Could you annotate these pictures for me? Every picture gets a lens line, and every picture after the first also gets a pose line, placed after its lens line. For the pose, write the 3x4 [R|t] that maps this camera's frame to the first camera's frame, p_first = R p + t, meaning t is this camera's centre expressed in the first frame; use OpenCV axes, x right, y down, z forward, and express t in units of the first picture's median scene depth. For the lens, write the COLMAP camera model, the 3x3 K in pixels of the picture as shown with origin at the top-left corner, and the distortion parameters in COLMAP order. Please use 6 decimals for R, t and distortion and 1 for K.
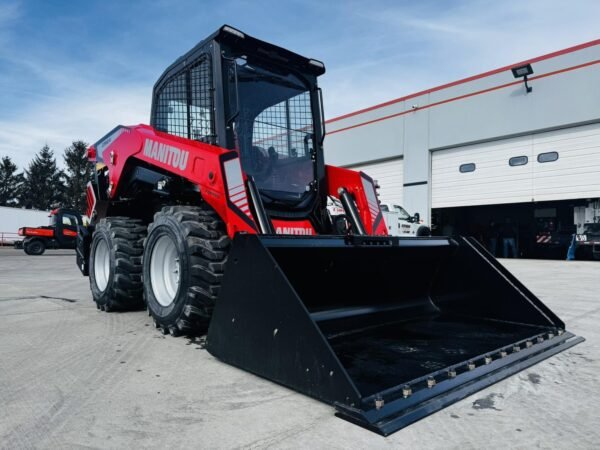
lens RADIAL K [[423.0, 0, 299.7], [0, 423.0, 226.8], [0, 0, 1]] dist [0.048907, -0.053634]
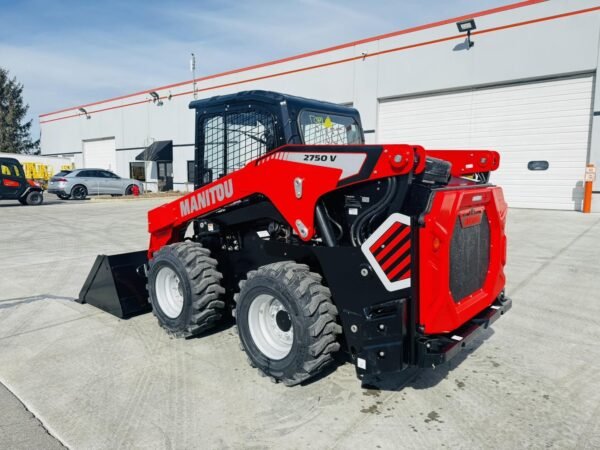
lens RADIAL K [[423.0, 0, 299.5], [0, 423.0, 224.1], [0, 0, 1]] dist [0.048907, -0.053634]
pose [[0.991561, -0.025638, 0.127077, -0.100514], [0.004669, 0.986676, 0.162630, -0.224507], [-0.129553, -0.160664, 0.978470, -0.163033]]
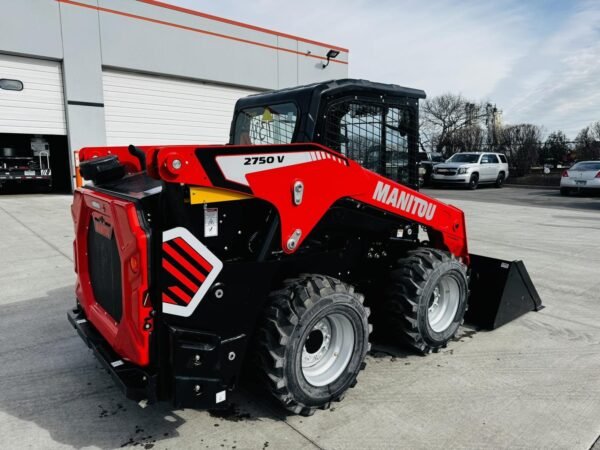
lens RADIAL K [[423.0, 0, 301.8], [0, 423.0, 227.2], [0, 0, 1]] dist [0.048907, -0.053634]
pose [[0.028798, -0.169290, 0.985145, -1.021641], [-0.052697, 0.983927, 0.170621, -0.209367], [-0.998195, -0.056827, 0.019414, 0.940373]]
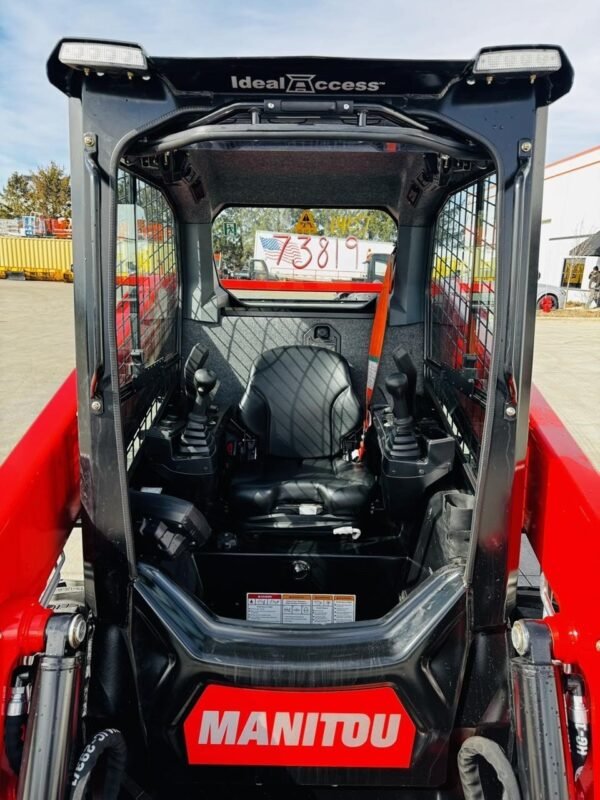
lens RADIAL K [[564.0, 0, 300.4], [0, 564.0, 395.4], [0, 0, 1]] dist [0.048907, -0.053634]
pose [[0.751756, 0.158237, -0.640175, 0.158193], [0.010830, 0.967690, 0.251910, -0.252404], [0.659353, -0.196308, 0.725753, 0.578144]]
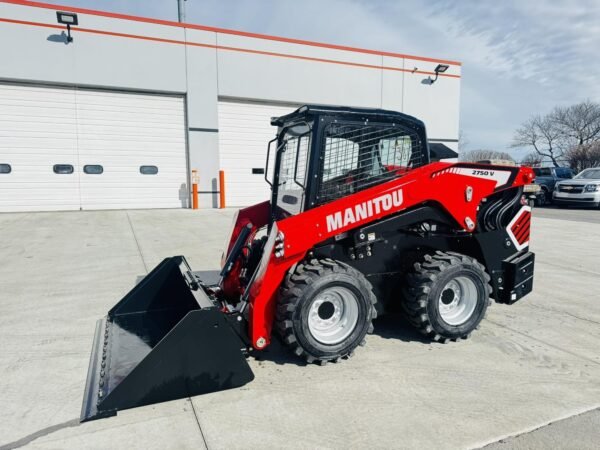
lens RADIAL K [[423.0, 0, 303.8], [0, 423.0, 228.2], [0, 0, 1]] dist [0.048907, -0.053634]
pose [[0.320491, -0.125012, 0.938966, -1.048819], [-0.041901, 0.988412, 0.145897, -0.219428], [-0.946324, -0.086103, 0.311539, 0.565882]]
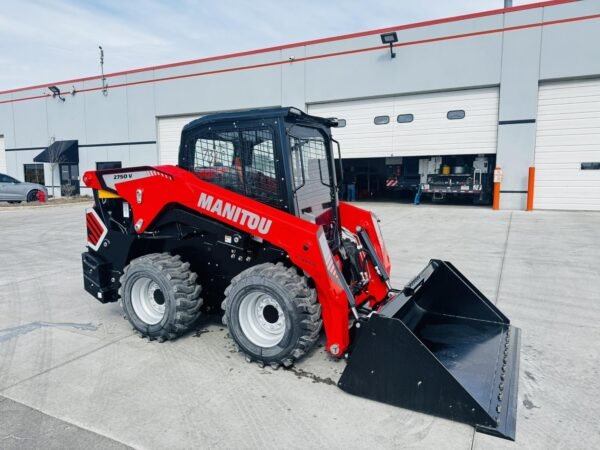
lens RADIAL K [[423.0, 0, 298.7], [0, 423.0, 226.9], [0, 0, 1]] dist [0.048907, -0.053634]
pose [[0.938003, -0.059071, 0.341558, -0.417572], [0.000740, 0.985711, 0.168444, -0.251025], [-0.346627, -0.157748, 0.924643, -0.095706]]
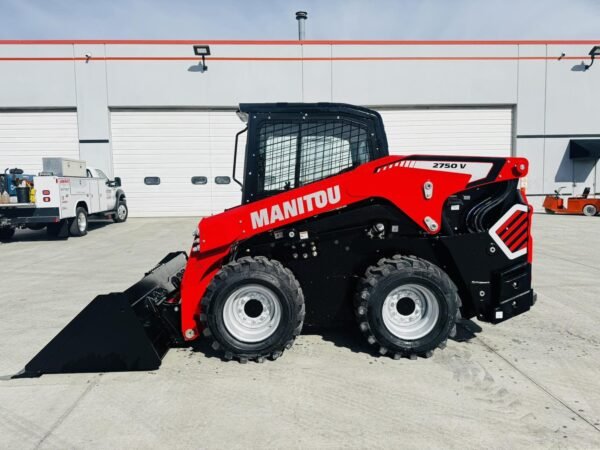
lens RADIAL K [[423.0, 0, 301.0], [0, 423.0, 227.0], [0, 0, 1]] dist [0.048907, -0.053634]
pose [[0.636448, -0.093656, 0.765612, -0.822007], [-0.012444, 0.991225, 0.131599, -0.206188], [-0.771219, -0.093283, 0.629698, 0.179017]]
